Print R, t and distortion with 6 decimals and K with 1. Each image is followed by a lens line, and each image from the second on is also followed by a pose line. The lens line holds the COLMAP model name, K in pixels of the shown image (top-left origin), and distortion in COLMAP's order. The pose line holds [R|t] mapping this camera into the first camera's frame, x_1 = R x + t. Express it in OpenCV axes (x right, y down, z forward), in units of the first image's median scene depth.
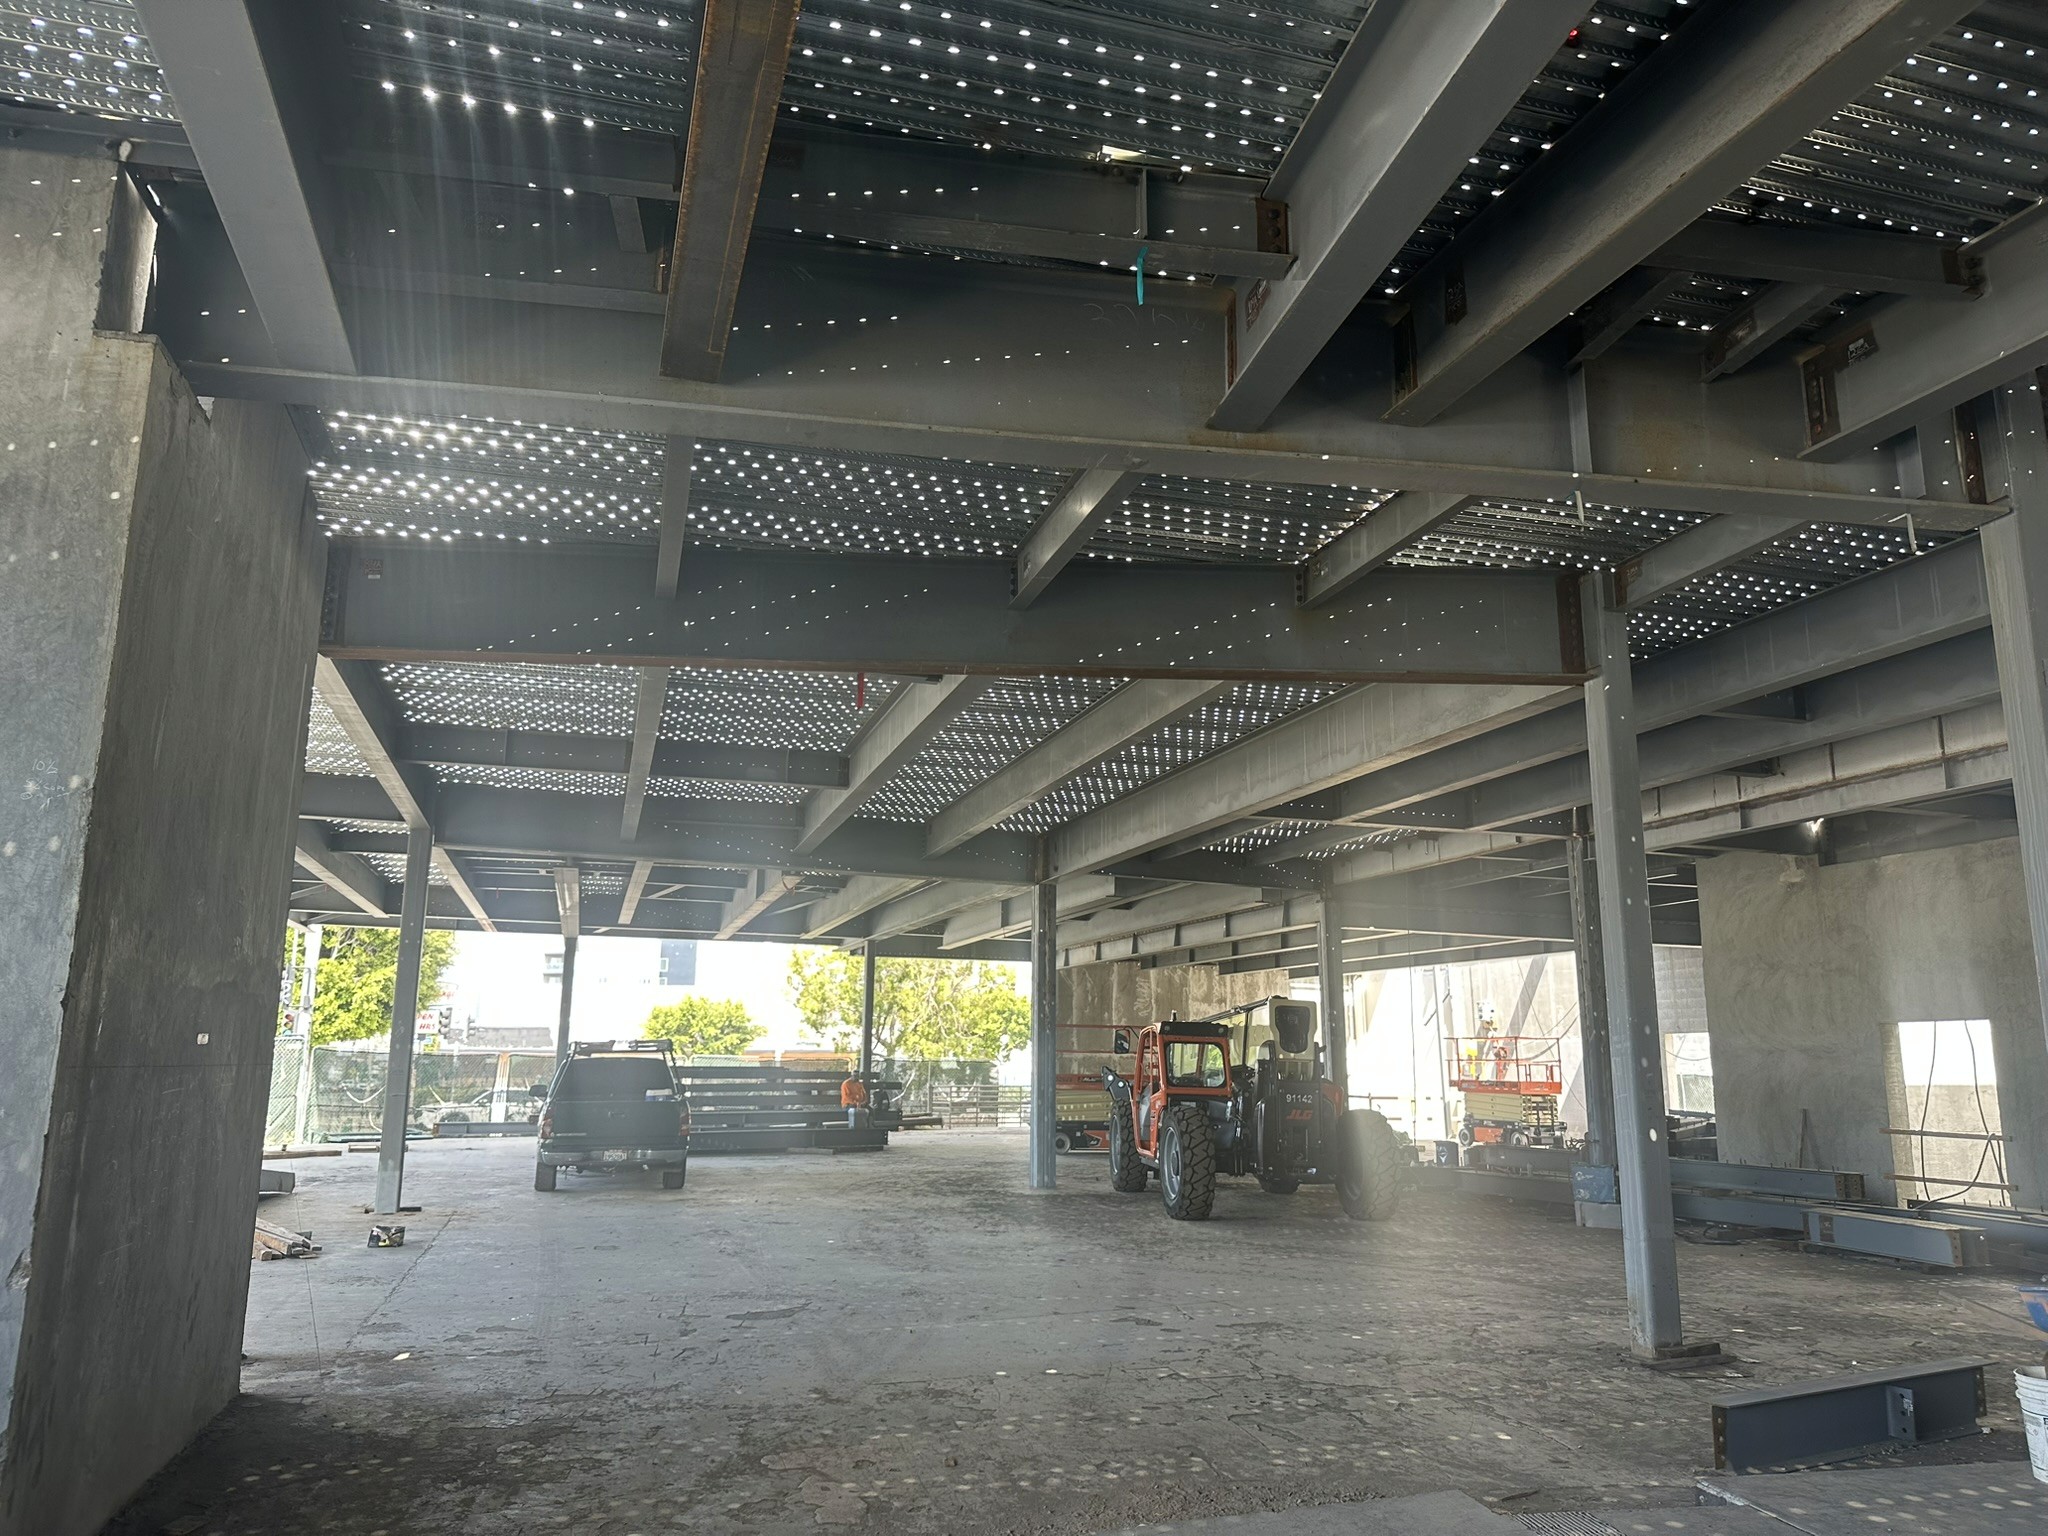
lens RADIAL K [[1403.1, 0, 1024.0], [0, 1403.1, 768.0], [0, 0, 1]] dist [0.113923, -0.184095]
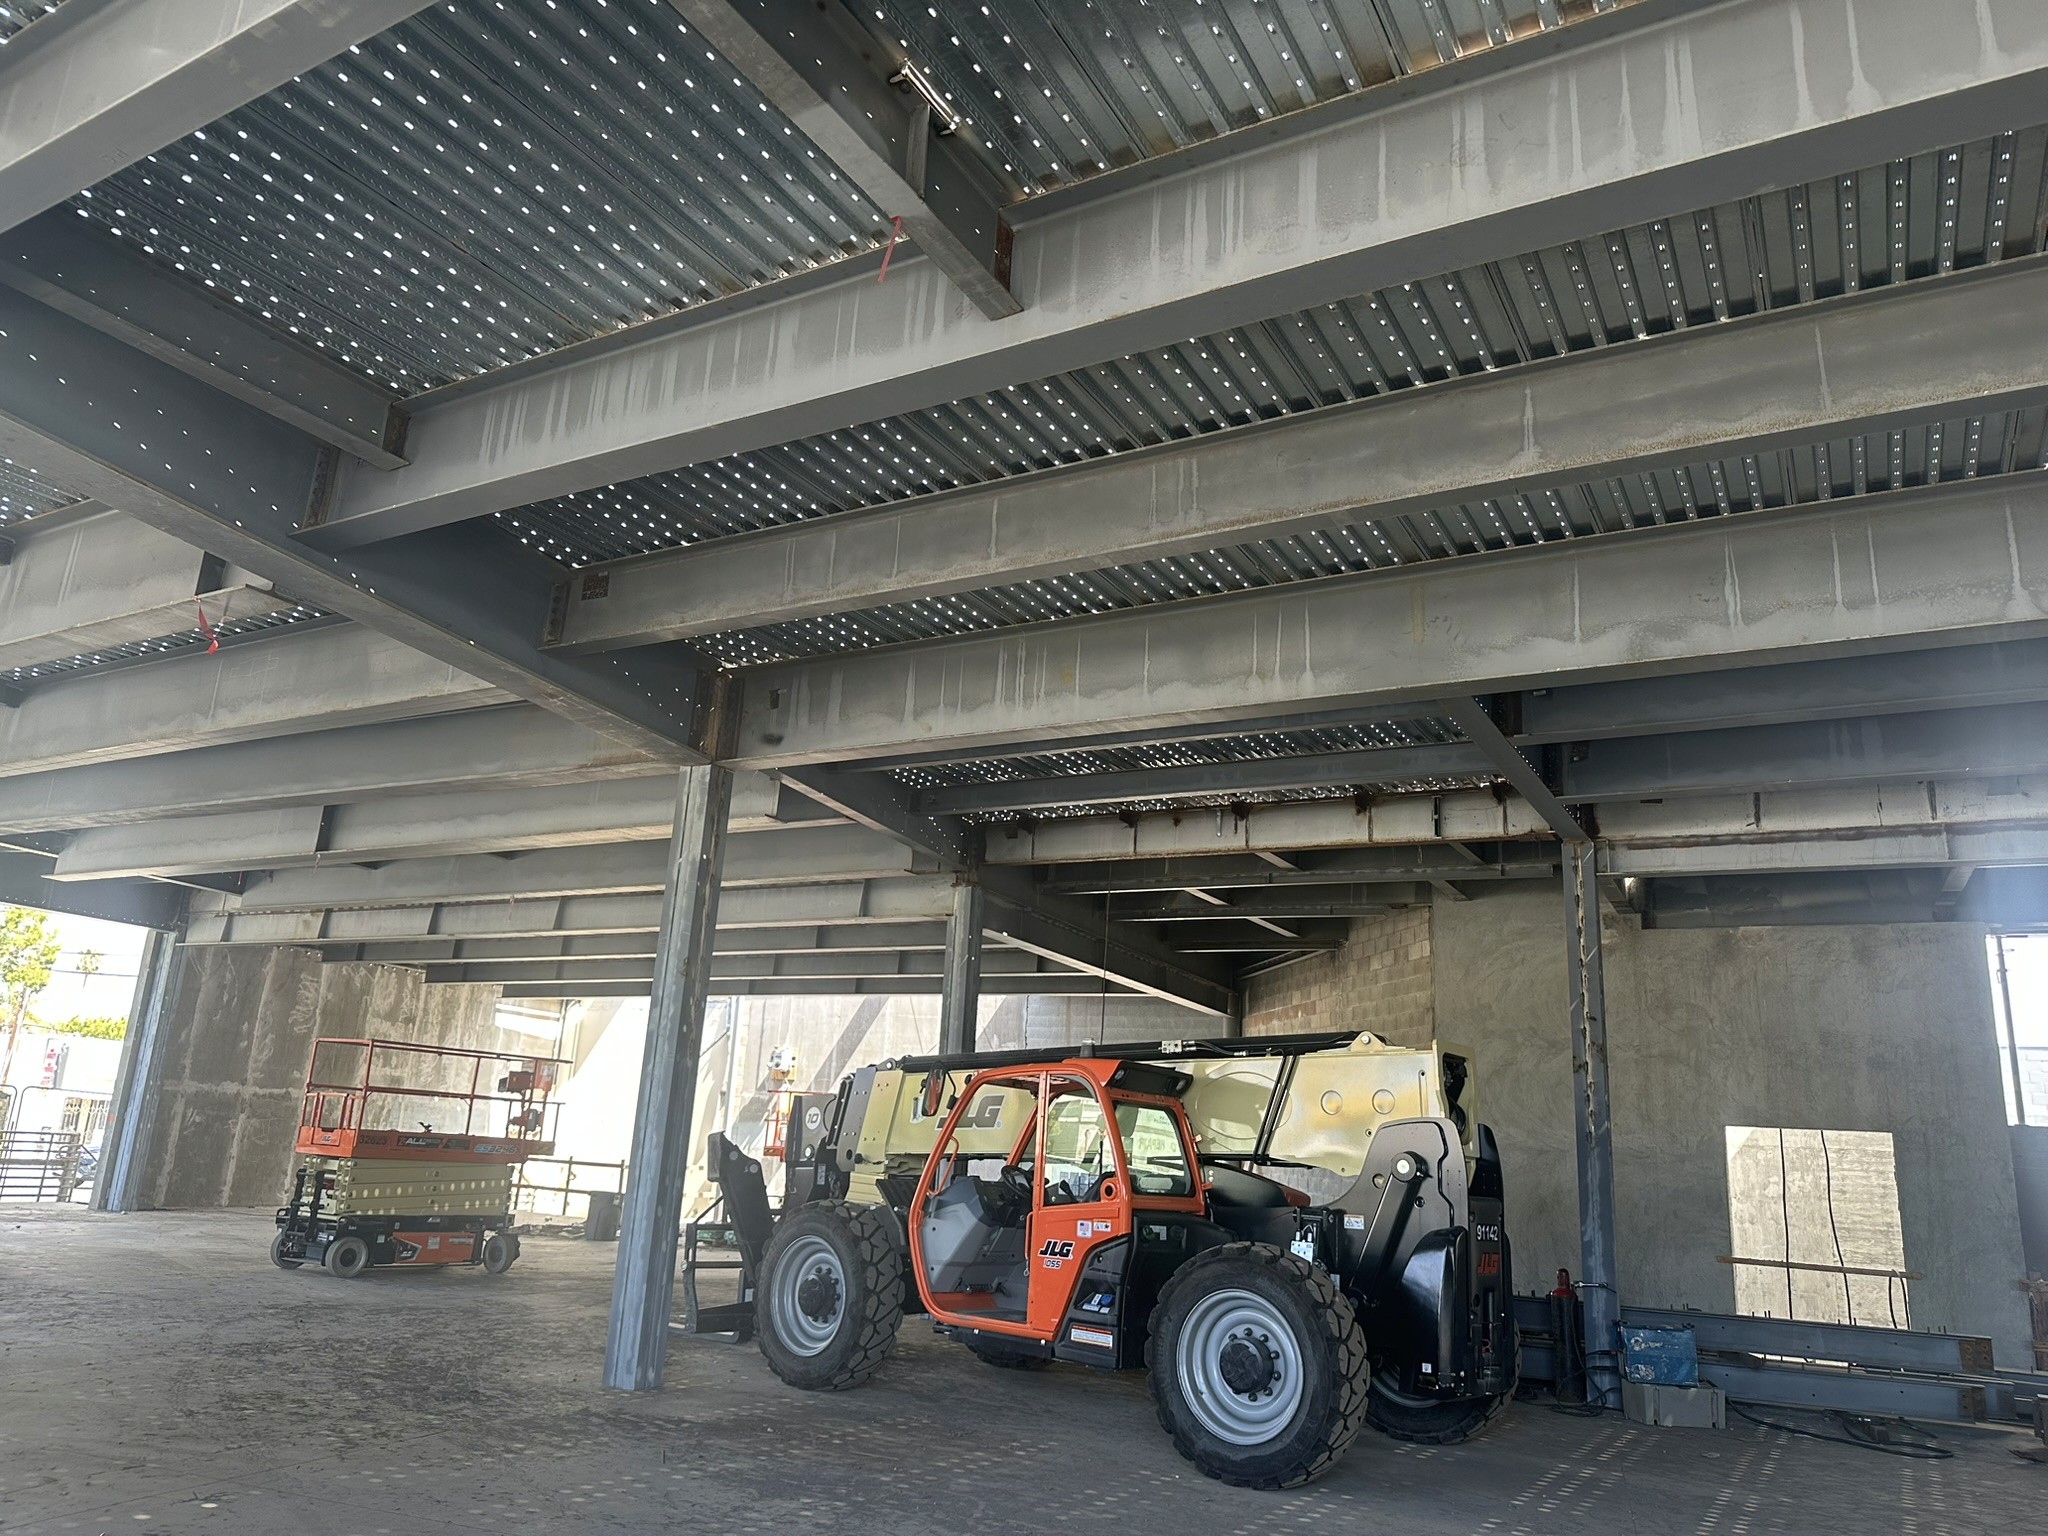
lens RADIAL K [[1403.1, 0, 1024.0], [0, 1403.1, 768.0], [0, 0, 1]] dist [0.113923, -0.184095]
pose [[0.738118, 0.205412, 0.642641, -0.147941], [-0.186236, 0.977549, -0.098556, 0.072629], [-0.648458, -0.046937, 0.759802, 0.351521]]
